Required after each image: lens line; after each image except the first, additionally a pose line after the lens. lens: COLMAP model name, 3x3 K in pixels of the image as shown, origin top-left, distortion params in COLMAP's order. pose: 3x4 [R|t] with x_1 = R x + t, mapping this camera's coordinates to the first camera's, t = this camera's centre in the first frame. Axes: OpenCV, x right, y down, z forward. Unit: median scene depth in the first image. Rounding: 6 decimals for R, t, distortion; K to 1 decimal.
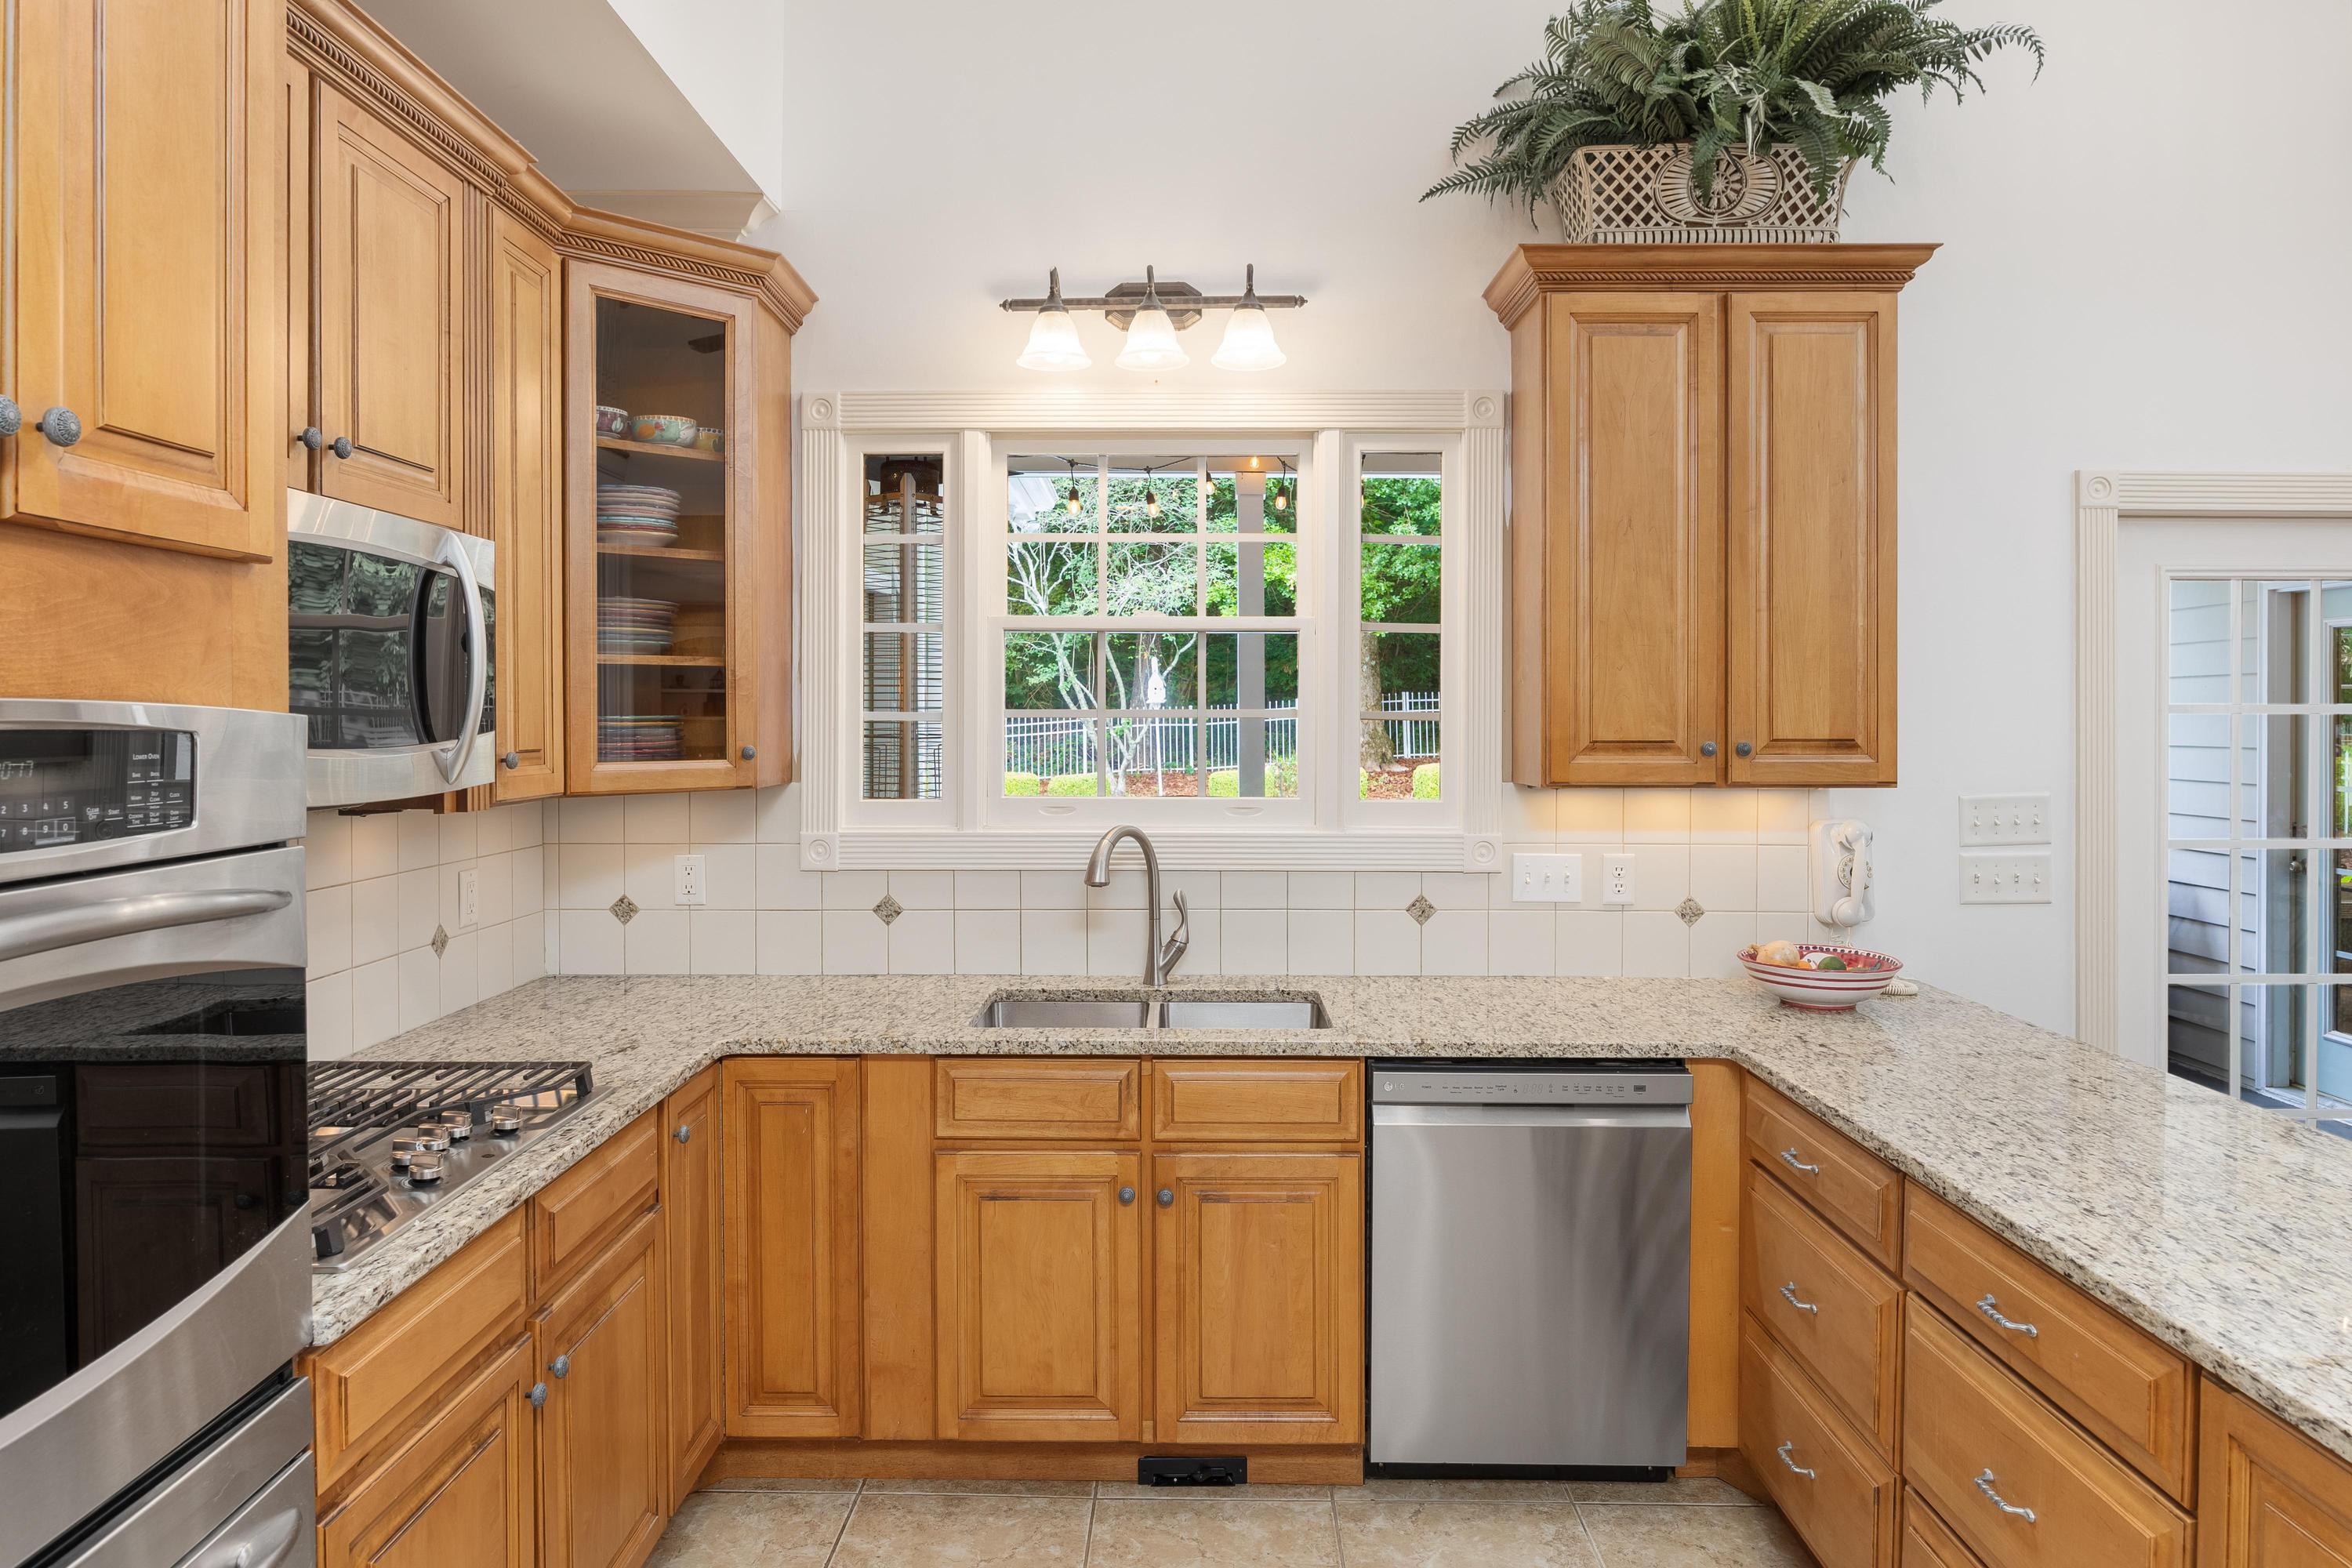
lens RADIAL K [[1423.1, 0, 1170.8], [0, 1423.1, 730.0], [0, 0, 1]] dist [-0.006272, -0.001523]
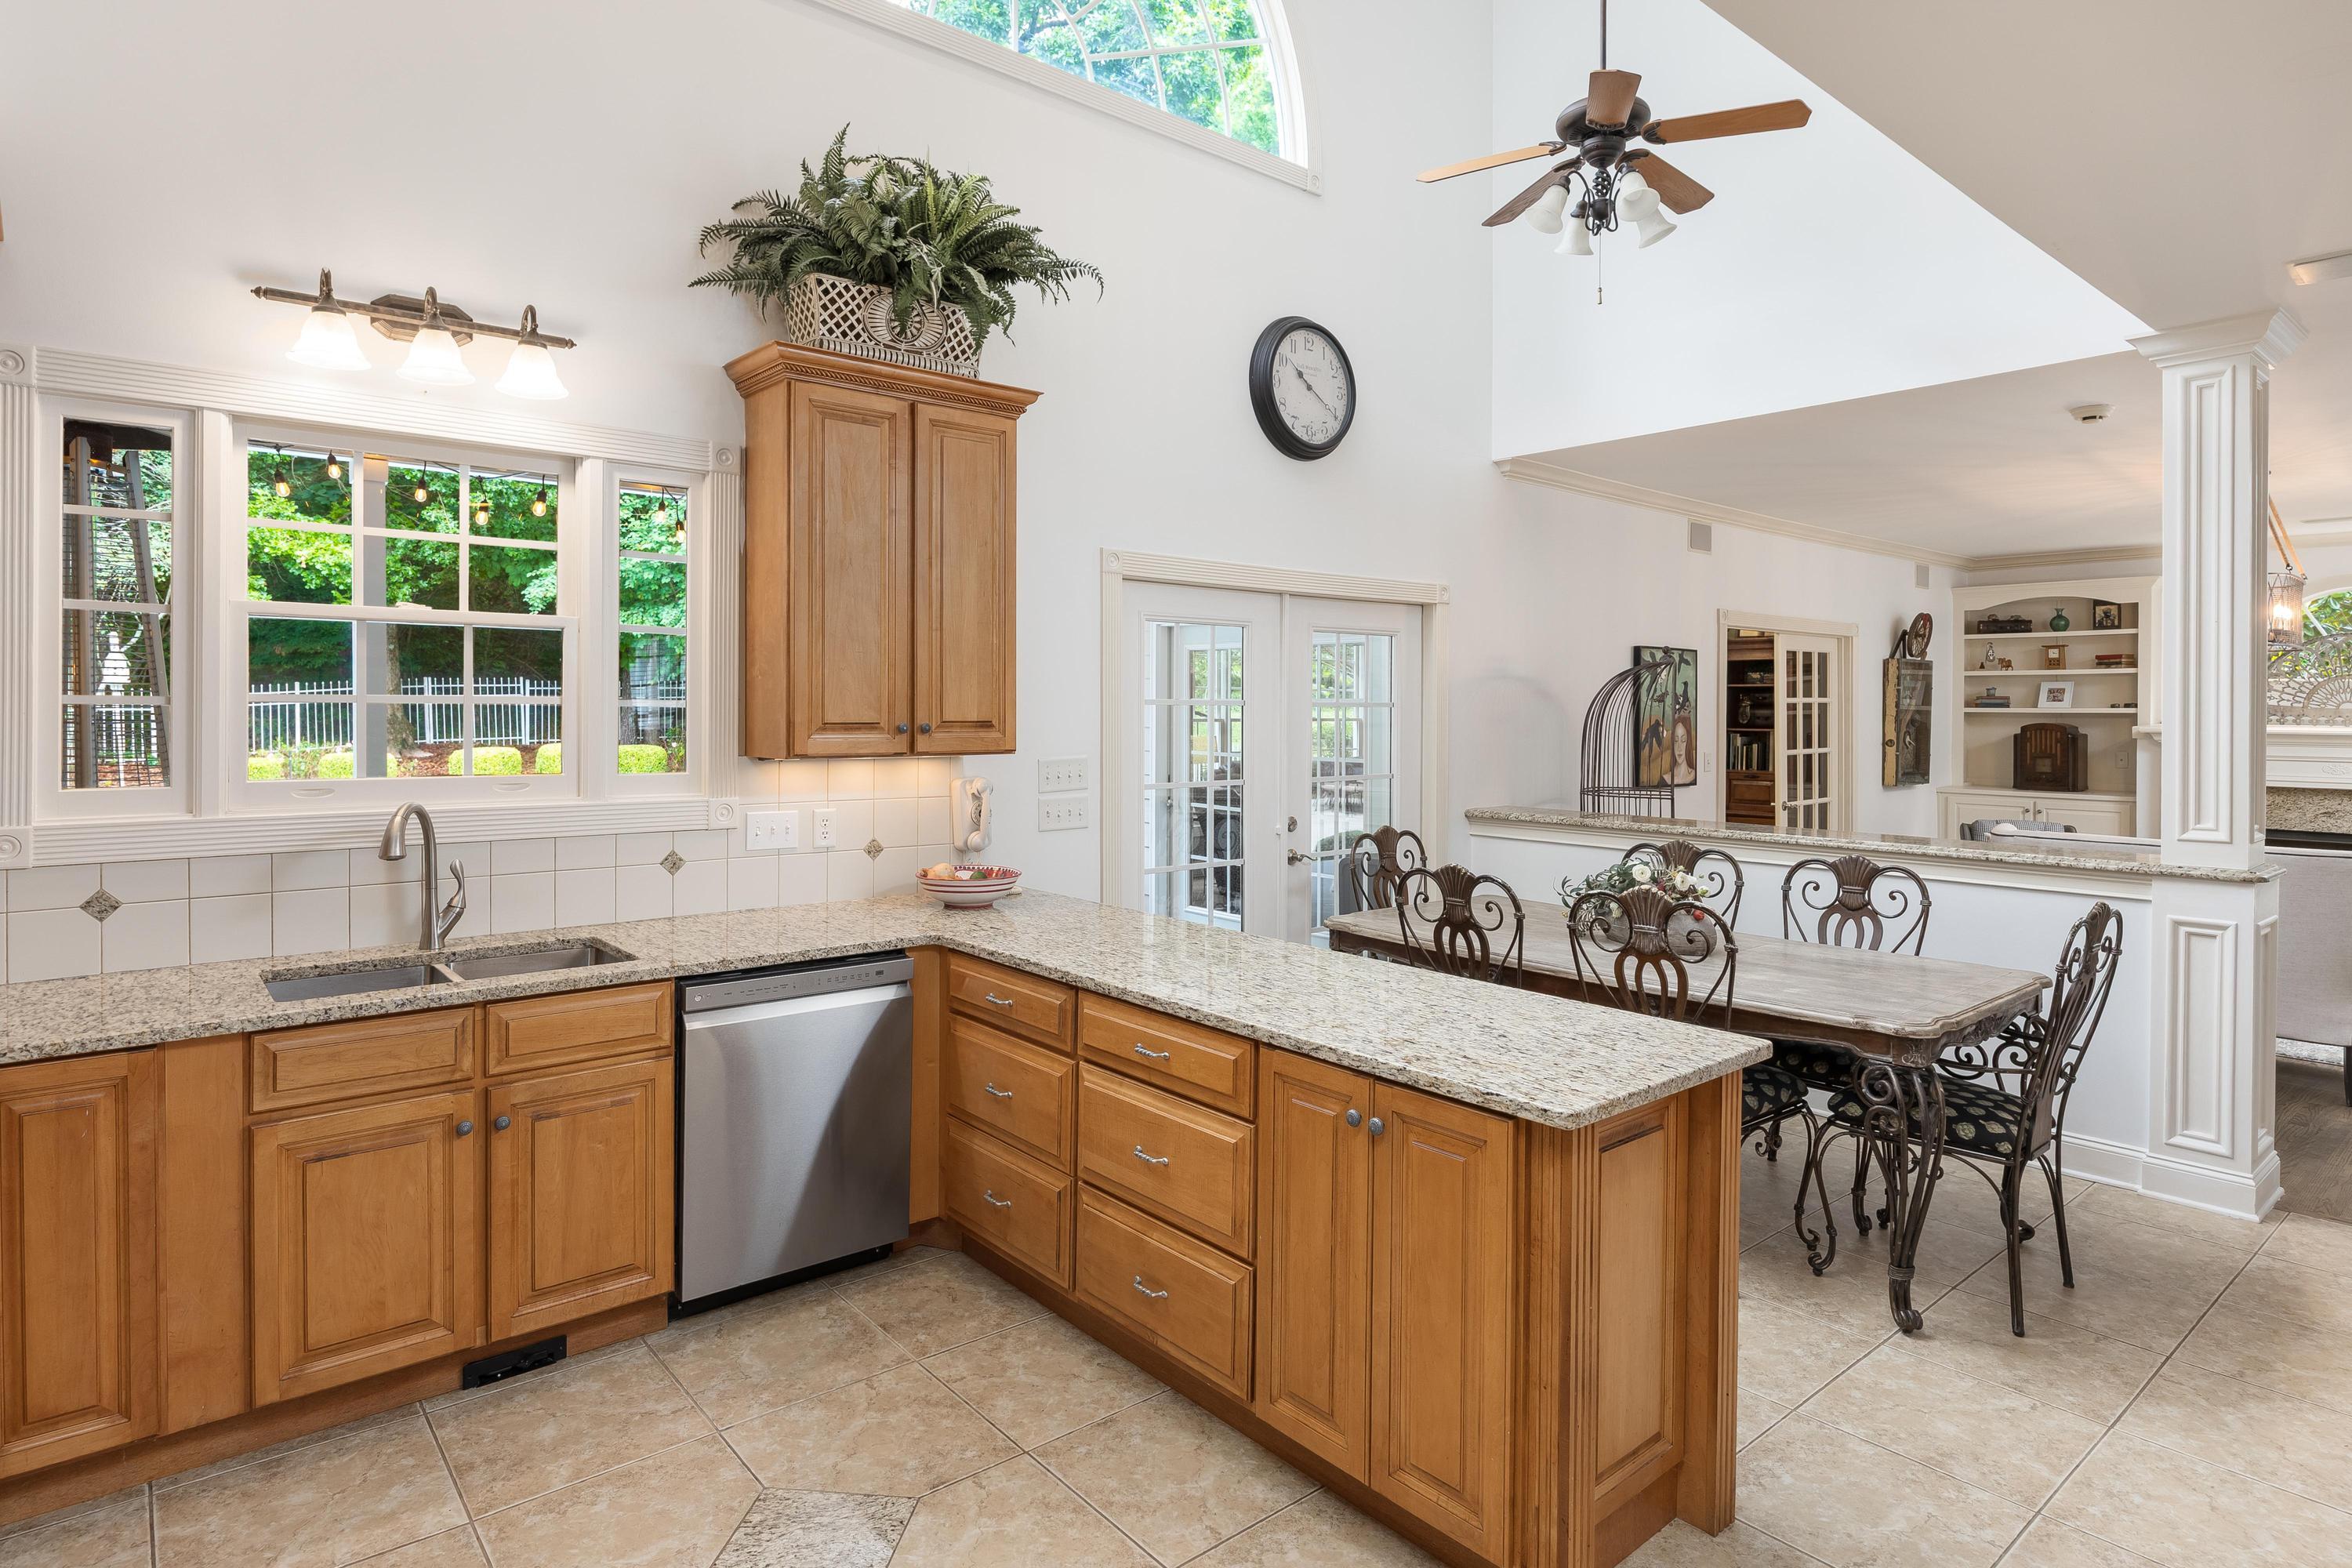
lens RADIAL K [[1262.0, 0, 1175.7], [0, 1262.0, 714.7], [0, 0, 1]] dist [0.001053, -0.000597]
pose [[0.755863, 0.000234, 0.654730, -0.238046], [0.000162, 1.000000, -0.000545, 0.000831], [-0.654730, 0.000518, 0.755862, -0.111878]]
